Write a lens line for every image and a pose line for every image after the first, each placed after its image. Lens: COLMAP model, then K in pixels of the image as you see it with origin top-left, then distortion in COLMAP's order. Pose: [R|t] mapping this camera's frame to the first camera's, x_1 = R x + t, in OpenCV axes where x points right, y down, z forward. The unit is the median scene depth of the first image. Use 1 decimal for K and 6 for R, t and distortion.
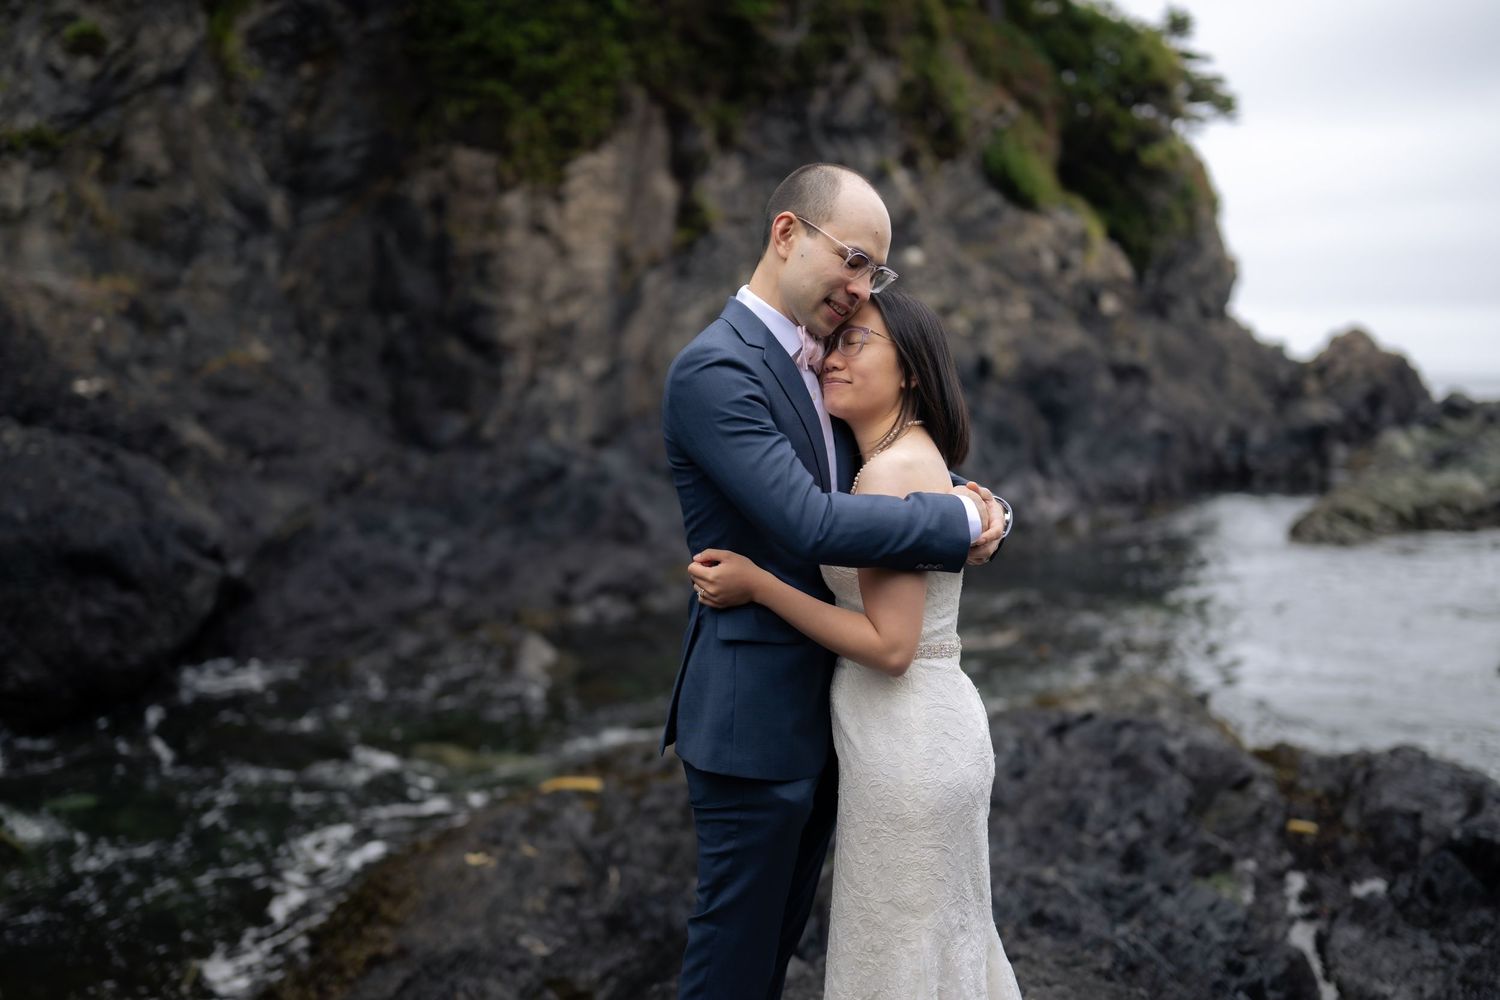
lens RADIAL K [[1485.2, 0, 750.0], [0, 1485.2, 500.0], [0, 0, 1]] dist [-0.004086, -0.010314]
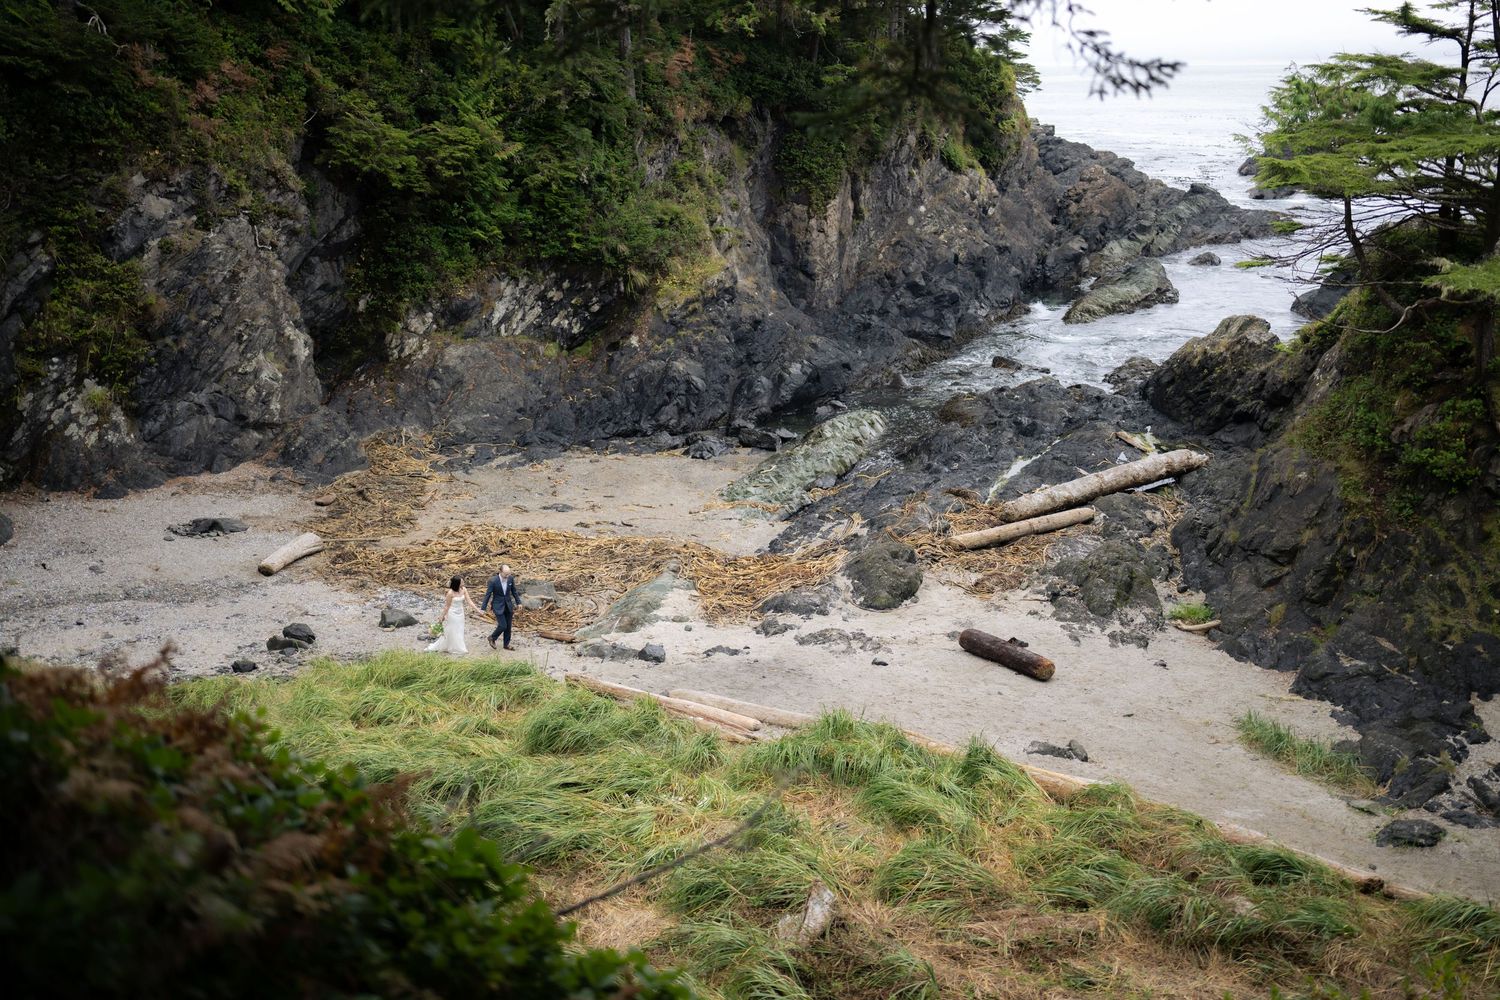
lens RADIAL K [[1485.2, 0, 750.0], [0, 1485.2, 500.0], [0, 0, 1]] dist [-0.004086, -0.010314]
pose [[0.987245, -0.059293, 0.147755, -0.587557], [0.027425, 0.977525, 0.209026, -0.221861], [-0.156828, -0.202308, 0.966683, -1.495643]]
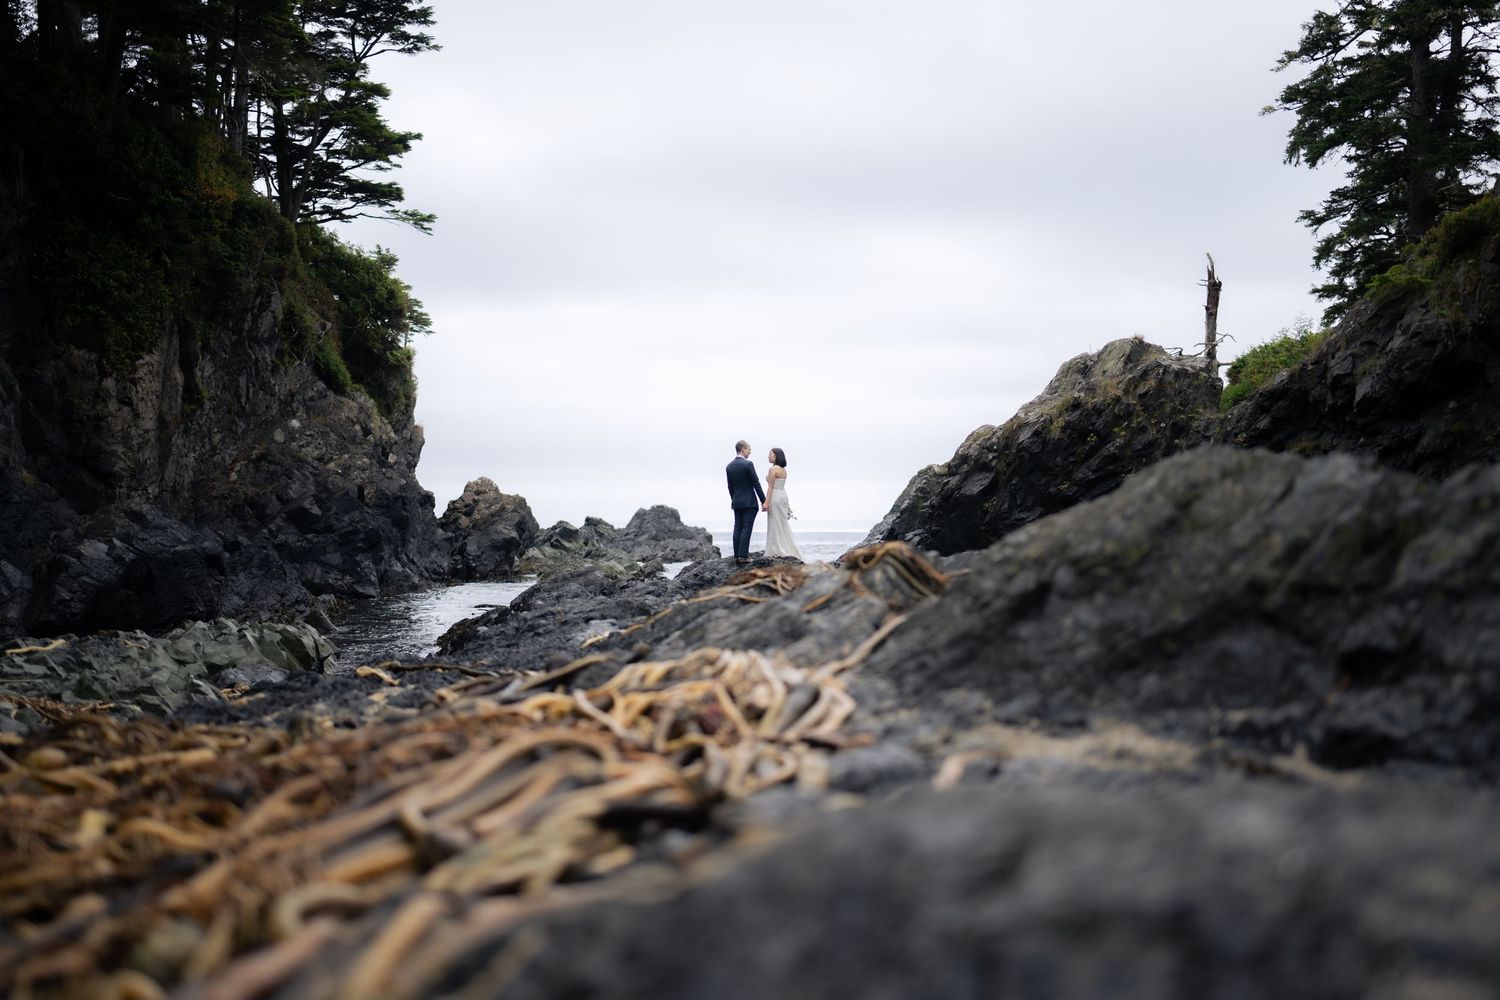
lens RADIAL K [[1485.2, 0, 750.0], [0, 1485.2, 500.0], [0, 0, 1]] dist [-0.004086, -0.010314]
pose [[0.803035, 0.002518, 0.595926, -0.431006], [0.059807, 0.994602, -0.084794, 0.071264], [-0.592923, 0.103733, 0.798550, -0.484001]]
